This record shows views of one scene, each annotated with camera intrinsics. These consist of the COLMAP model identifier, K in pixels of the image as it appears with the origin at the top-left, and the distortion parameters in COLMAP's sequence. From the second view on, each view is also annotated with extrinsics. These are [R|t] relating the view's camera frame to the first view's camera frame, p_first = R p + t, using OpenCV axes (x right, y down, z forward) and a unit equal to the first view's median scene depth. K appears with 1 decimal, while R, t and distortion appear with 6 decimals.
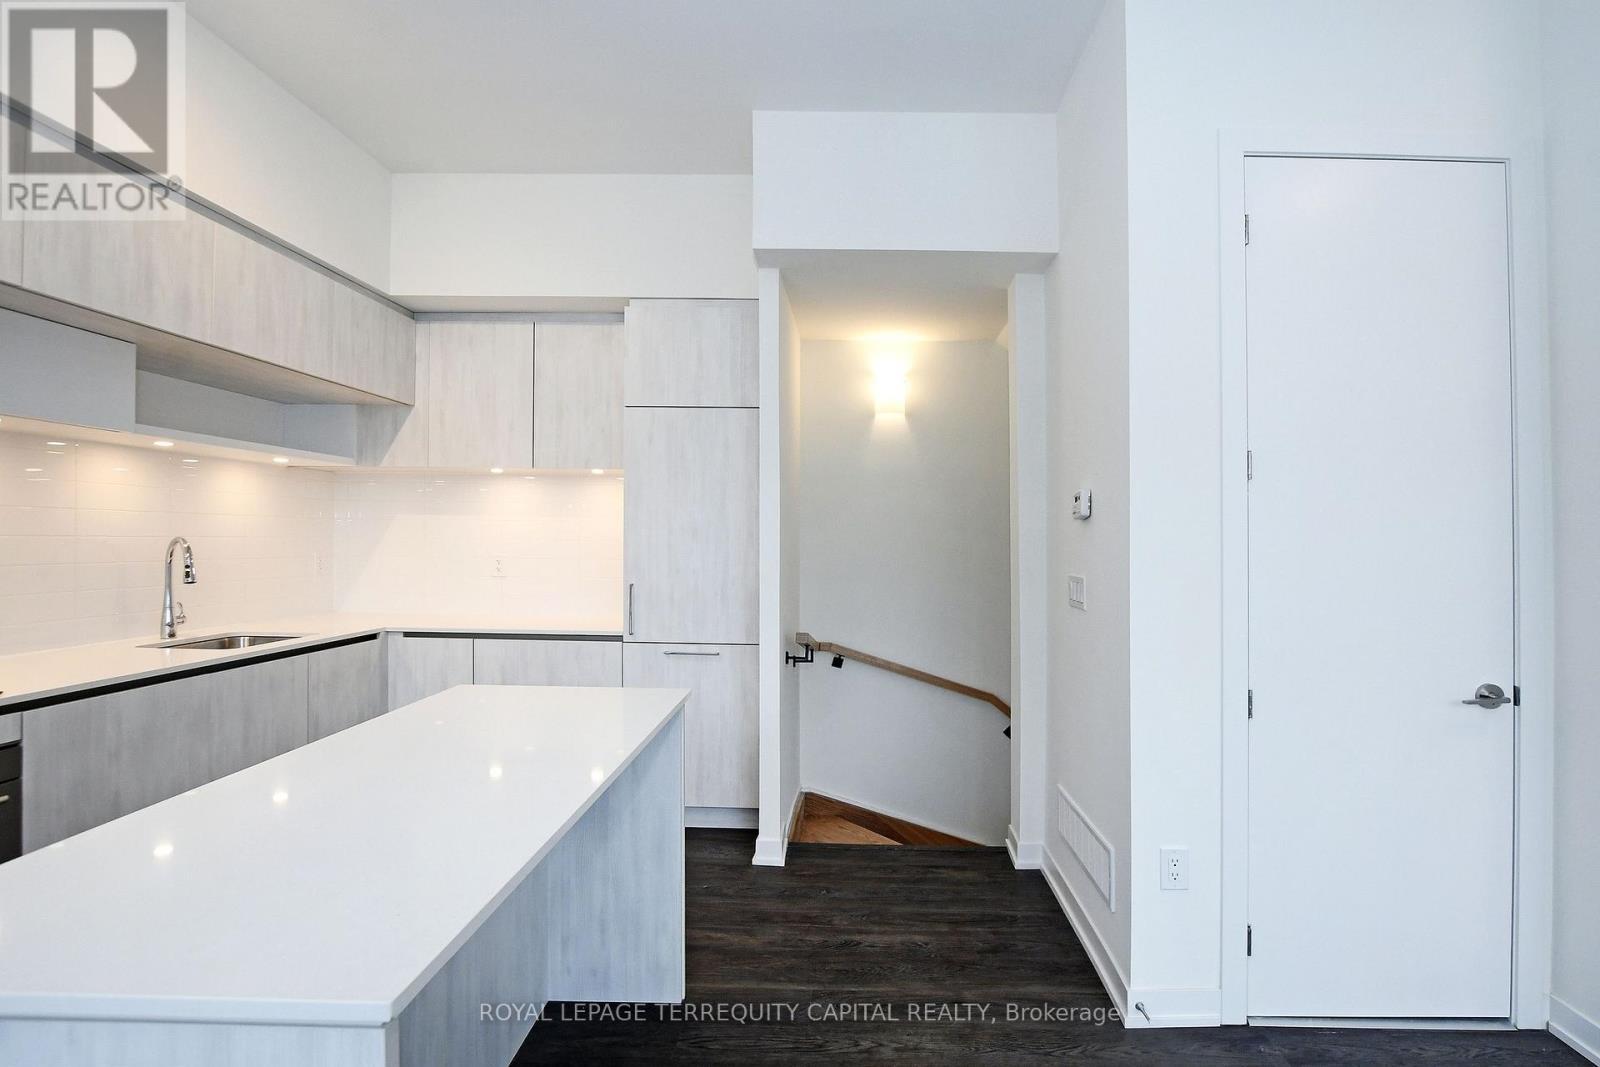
lens RADIAL K [[804.2, 0, 839.0], [0, 804.2, 530.1], [0, 0, 1]] dist [-0.011633, -0.000747]
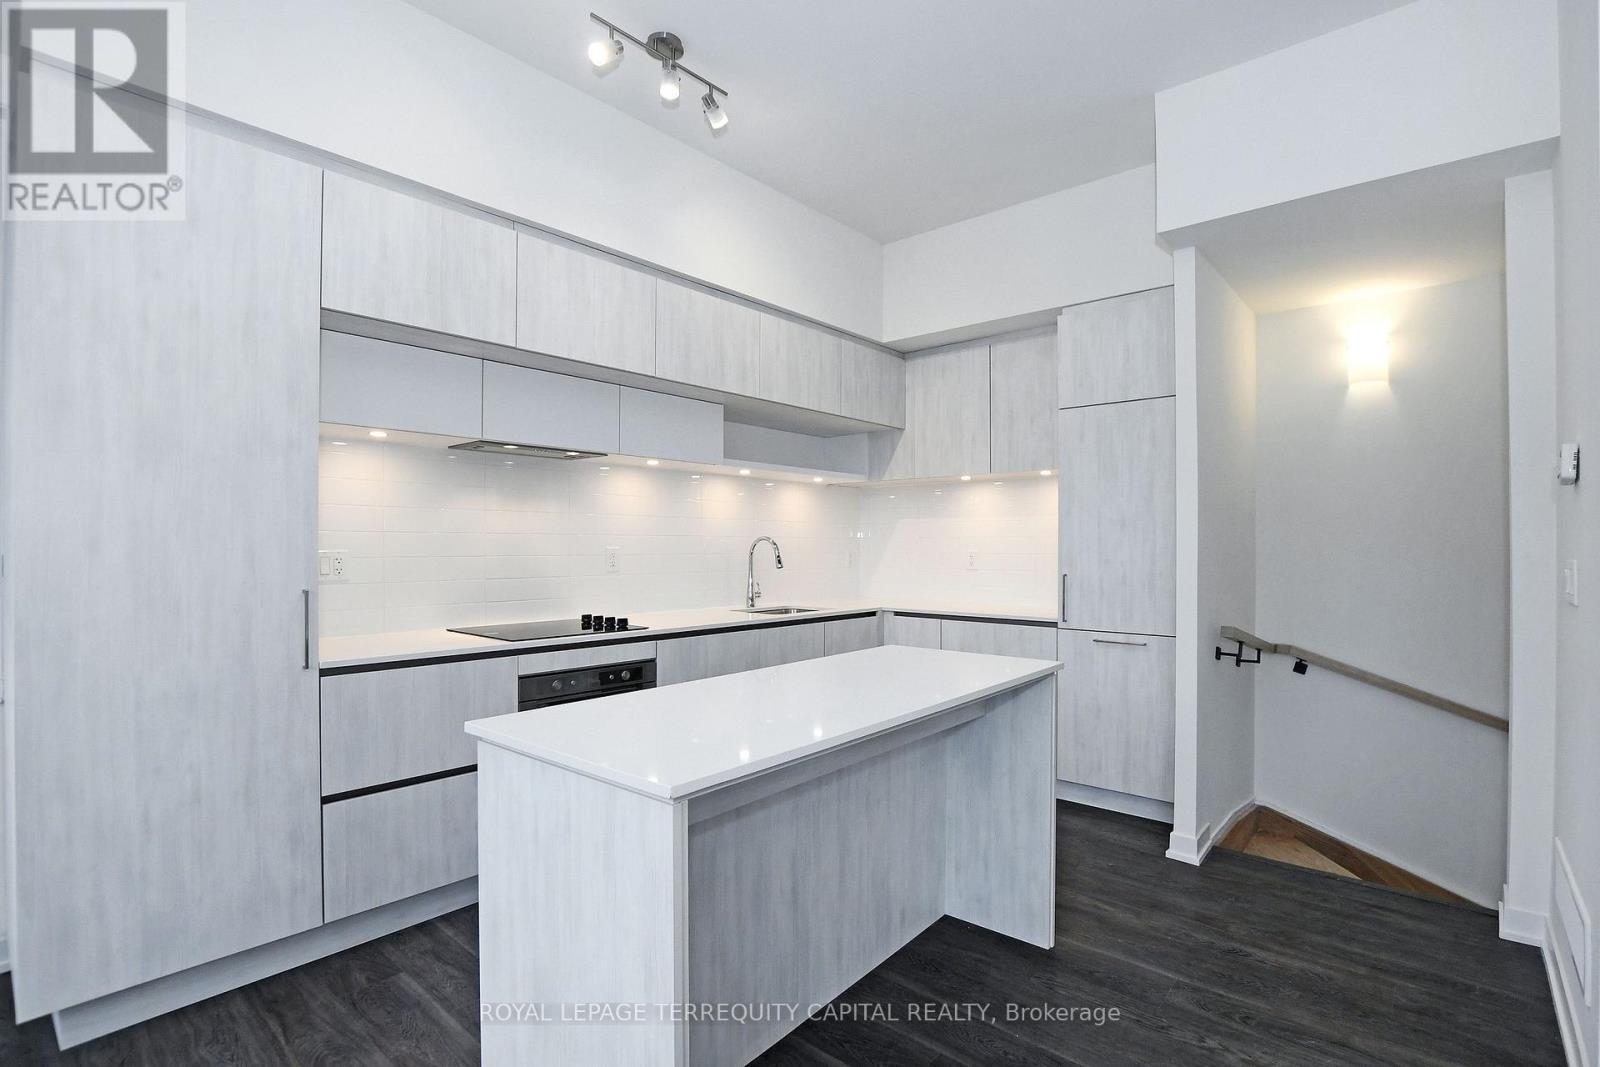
lens RADIAL K [[782.5, 0, 836.7], [0, 782.5, 544.0], [0, 0, 1]] dist [-0.008965, 0.003508]
pose [[0.776810, -0.009906, -0.629658, 0.162209], [0.009115, 0.999948, -0.004486, 0.028431], [0.629670, -0.002255, 0.776860, 0.000612]]
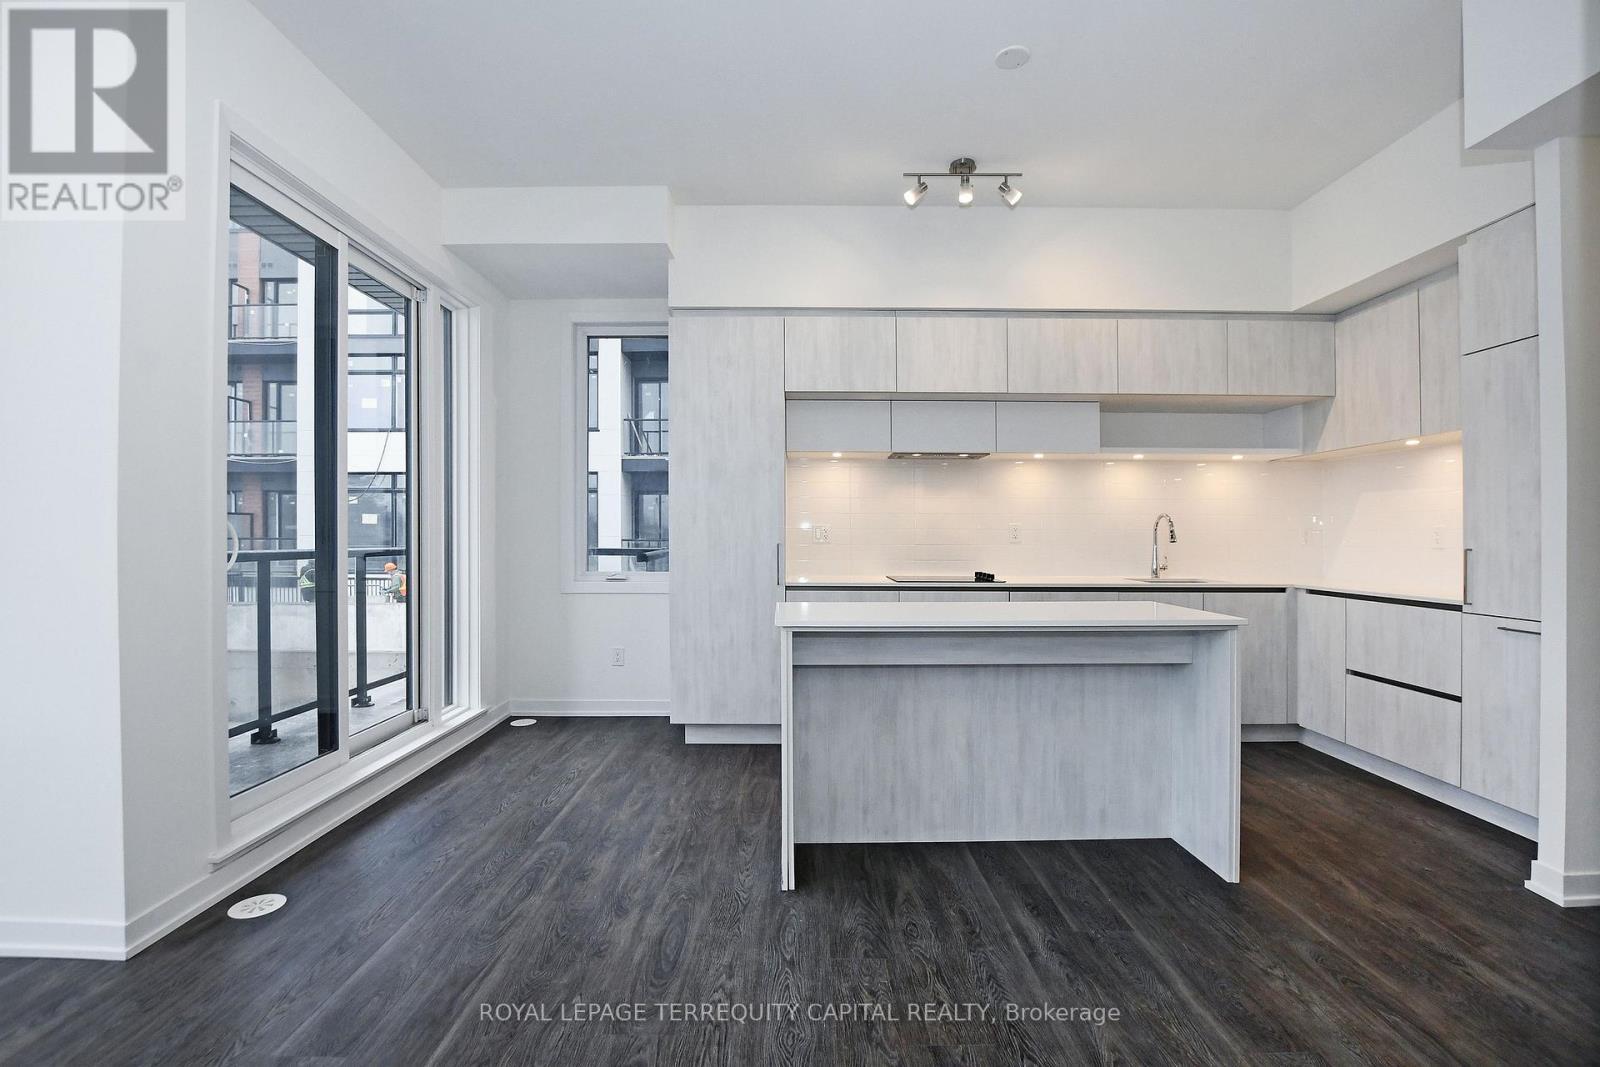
lens RADIAL K [[725.1, 0, 799.2], [0, 725.1, 535.7], [0, 0, 1]] dist [0.031275, 0.000421]
pose [[0.045771, -0.007483, -0.998924, 0.550526], [0.002108, 0.999970, -0.007394, 0.057339], [0.998950, -0.001767, 0.045785, 0.207677]]
